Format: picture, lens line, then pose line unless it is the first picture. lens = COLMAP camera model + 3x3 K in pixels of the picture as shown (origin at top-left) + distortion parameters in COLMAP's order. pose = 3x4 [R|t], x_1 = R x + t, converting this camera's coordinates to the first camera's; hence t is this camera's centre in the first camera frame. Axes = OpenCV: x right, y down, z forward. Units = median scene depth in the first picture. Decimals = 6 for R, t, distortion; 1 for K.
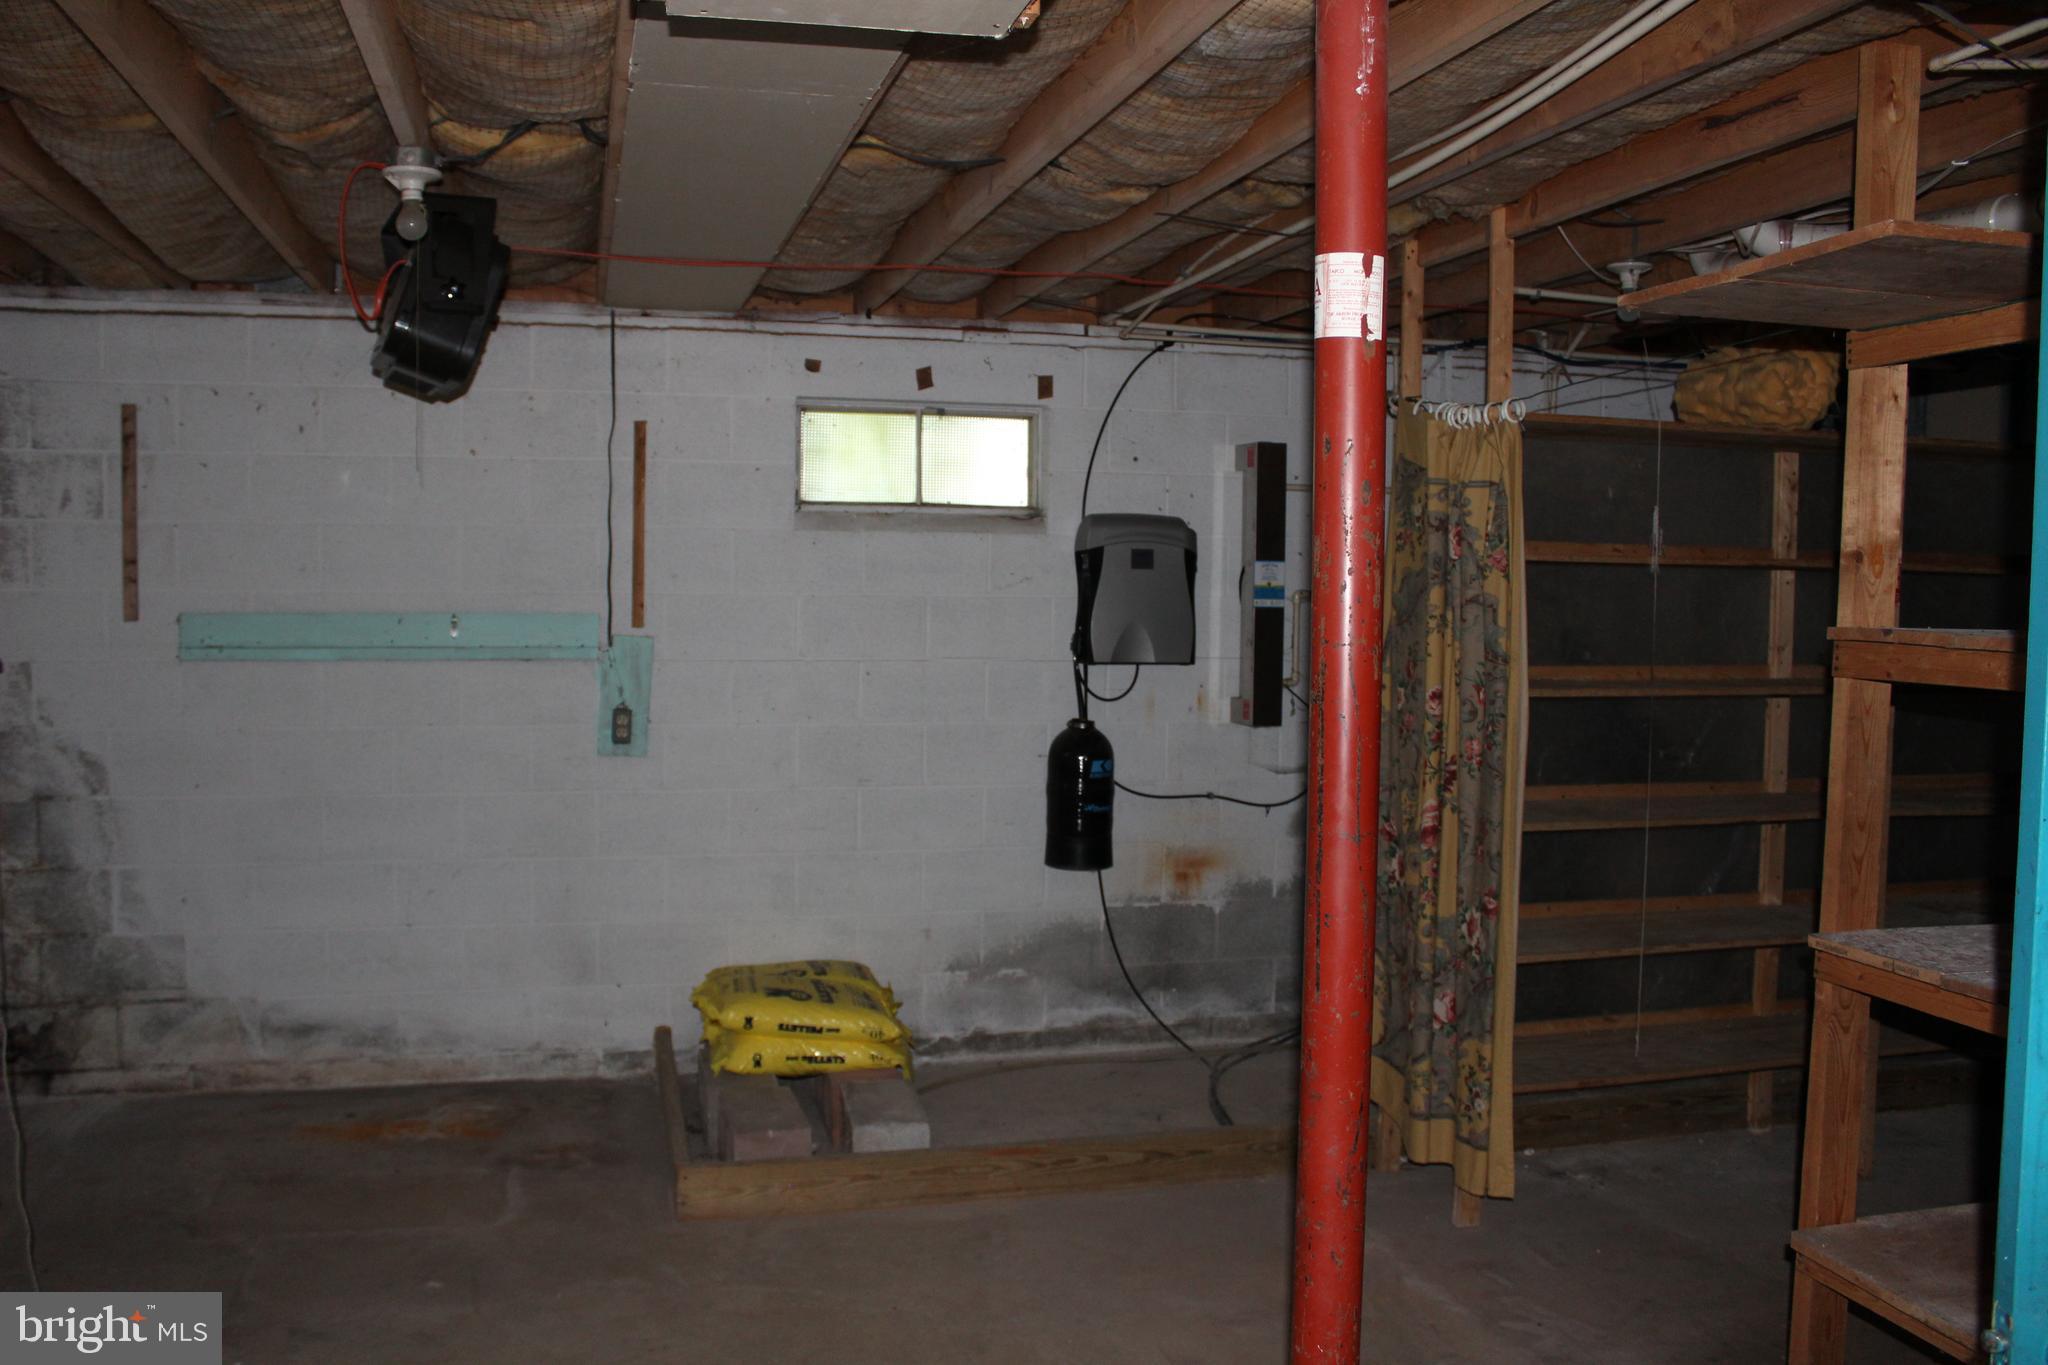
lens RADIAL K [[1720.5, 0, 1020.2], [0, 1720.5, 679.9], [0, 0, 1]] dist [-0.155873, 0.139956]
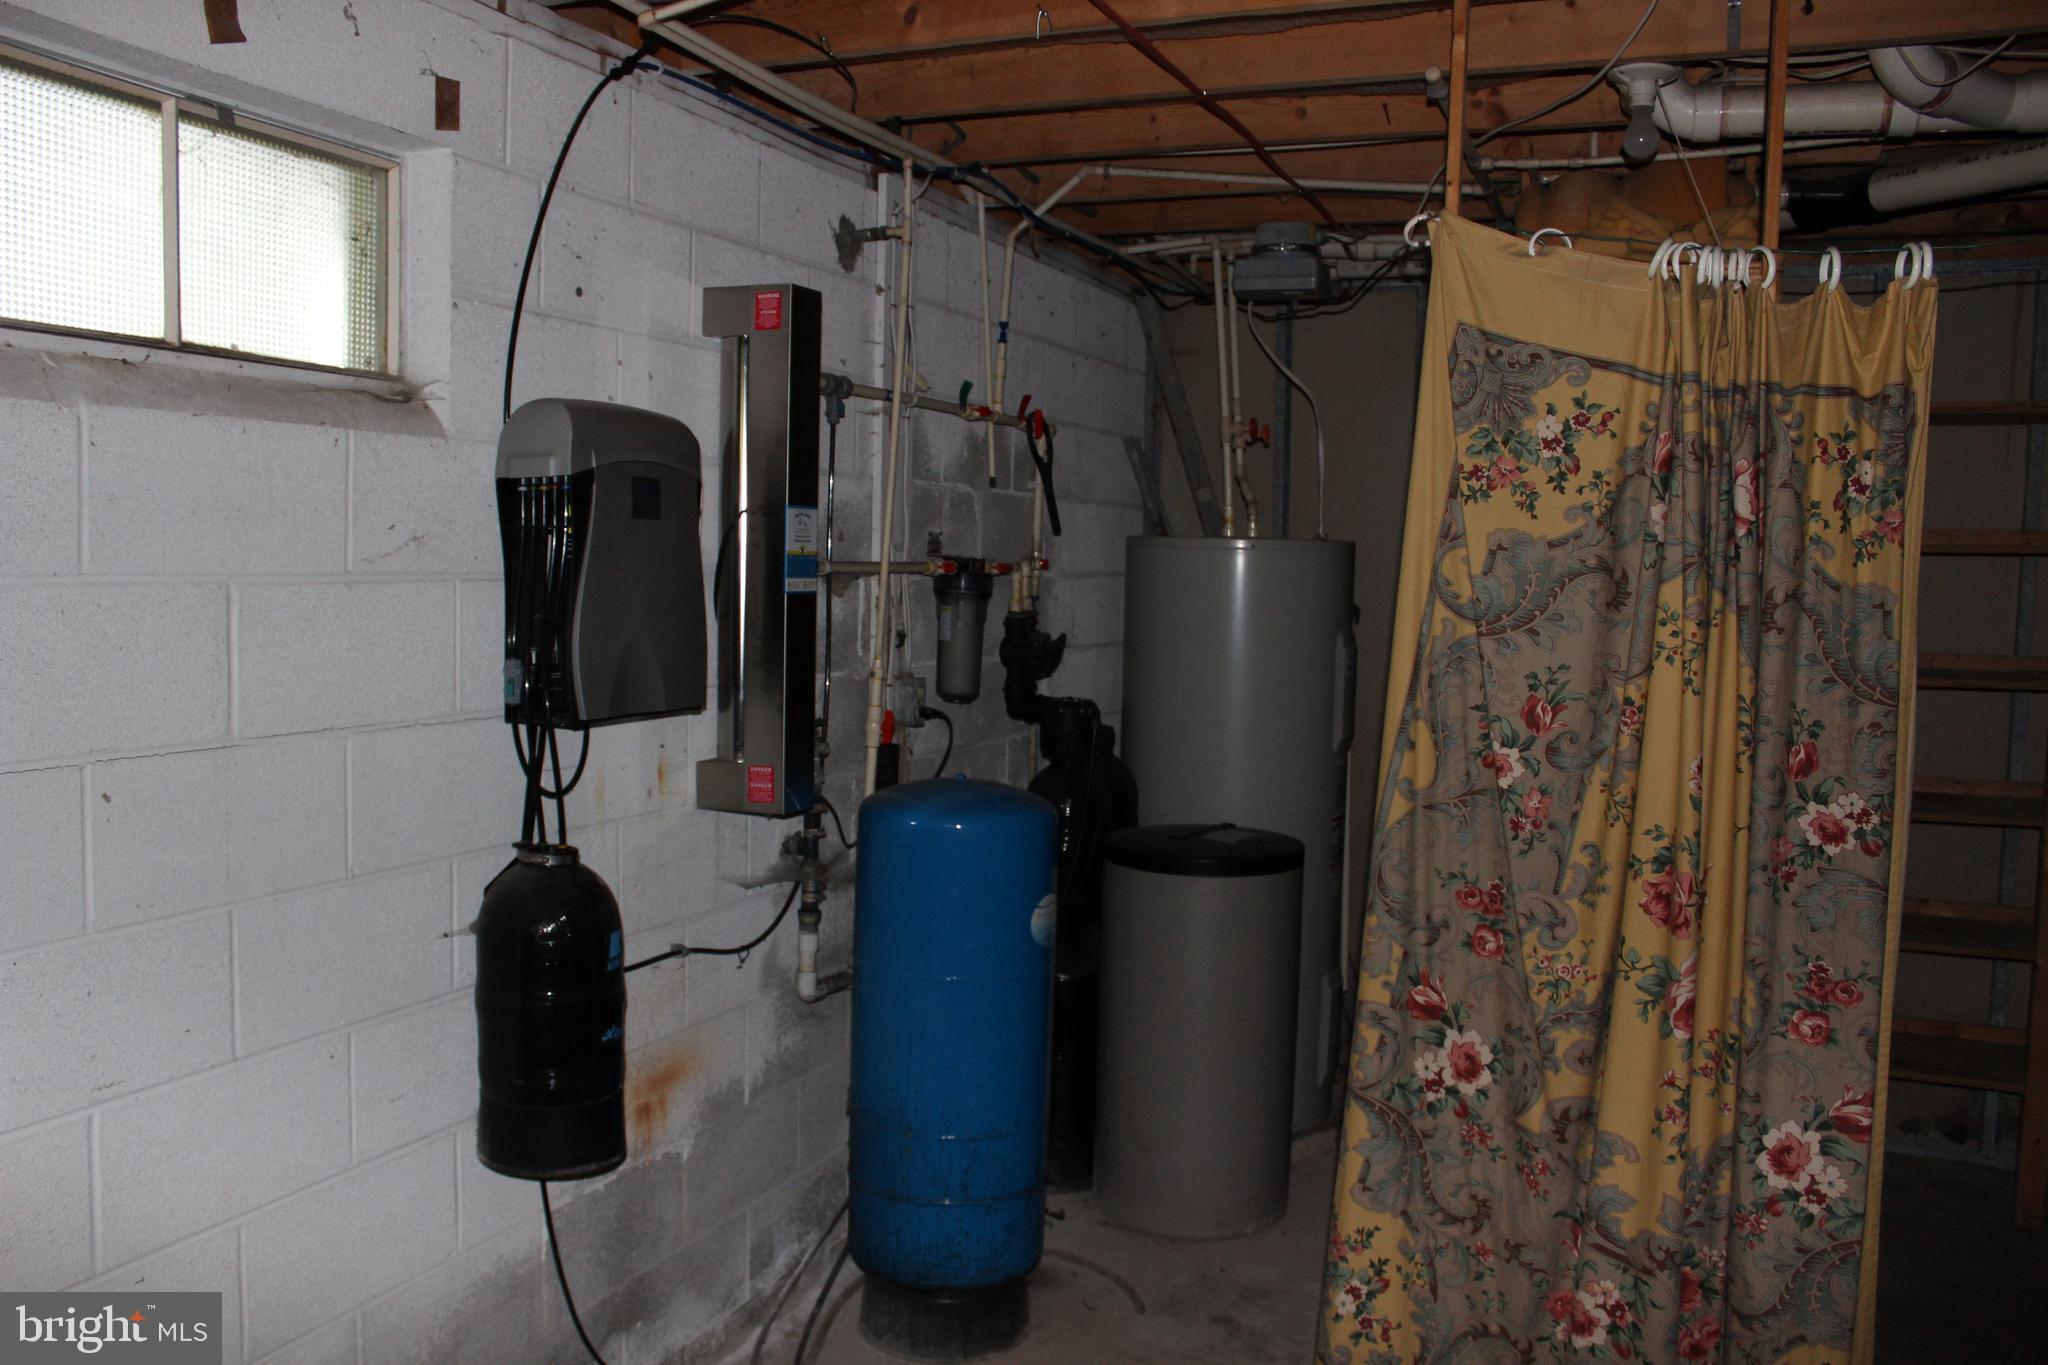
lens RADIAL K [[1720.5, 0, 1017.9], [0, 1720.5, 689.2], [0, 0, 1]] dist [-0.155873, 0.139956]
pose [[0.619742, -0.058642, 0.782612, -0.238468], [0.031996, 0.998263, 0.049463, -0.036651], [-0.784153, -0.005614, 0.620542, 0.611338]]
